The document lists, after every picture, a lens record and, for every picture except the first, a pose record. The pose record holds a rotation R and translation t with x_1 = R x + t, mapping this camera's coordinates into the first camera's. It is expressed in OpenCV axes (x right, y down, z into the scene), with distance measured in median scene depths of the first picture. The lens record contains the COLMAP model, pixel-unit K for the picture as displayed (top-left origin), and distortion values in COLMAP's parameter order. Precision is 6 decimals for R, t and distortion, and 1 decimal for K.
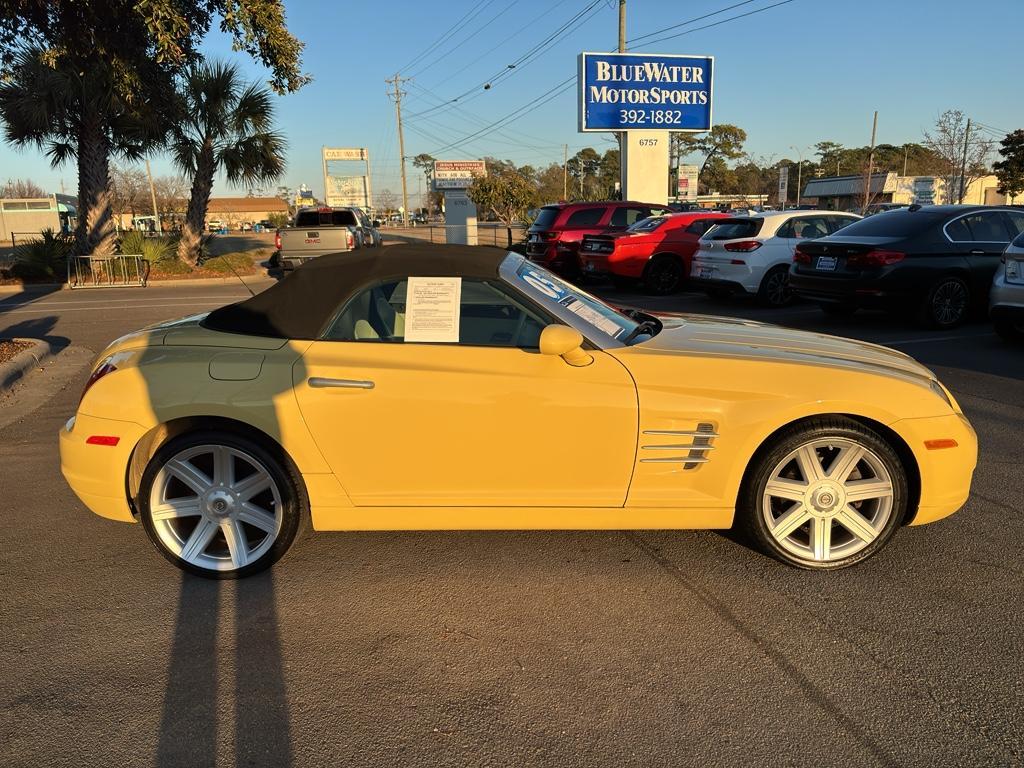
lens RADIAL K [[782.6, 0, 510.5], [0, 782.6, 386.8], [0, 0, 1]] dist [0.038326, -0.037184]
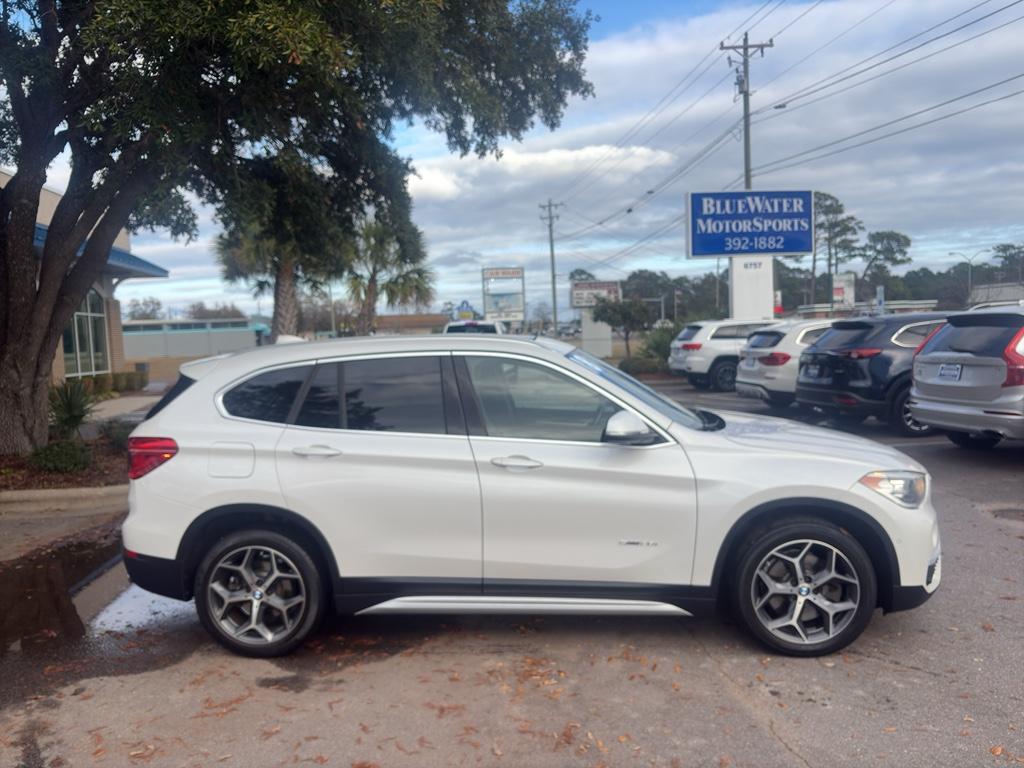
lens RADIAL K [[794.1, 0, 509.9], [0, 794.1, 392.4], [0, 0, 1]] dist [0.005153, 0.003019]
pose [[0.980075, 0.002077, -0.198617, 0.064296], [-0.027865, 0.991494, -0.127131, 0.014625], [0.196664, 0.130133, 0.971797, -0.119773]]
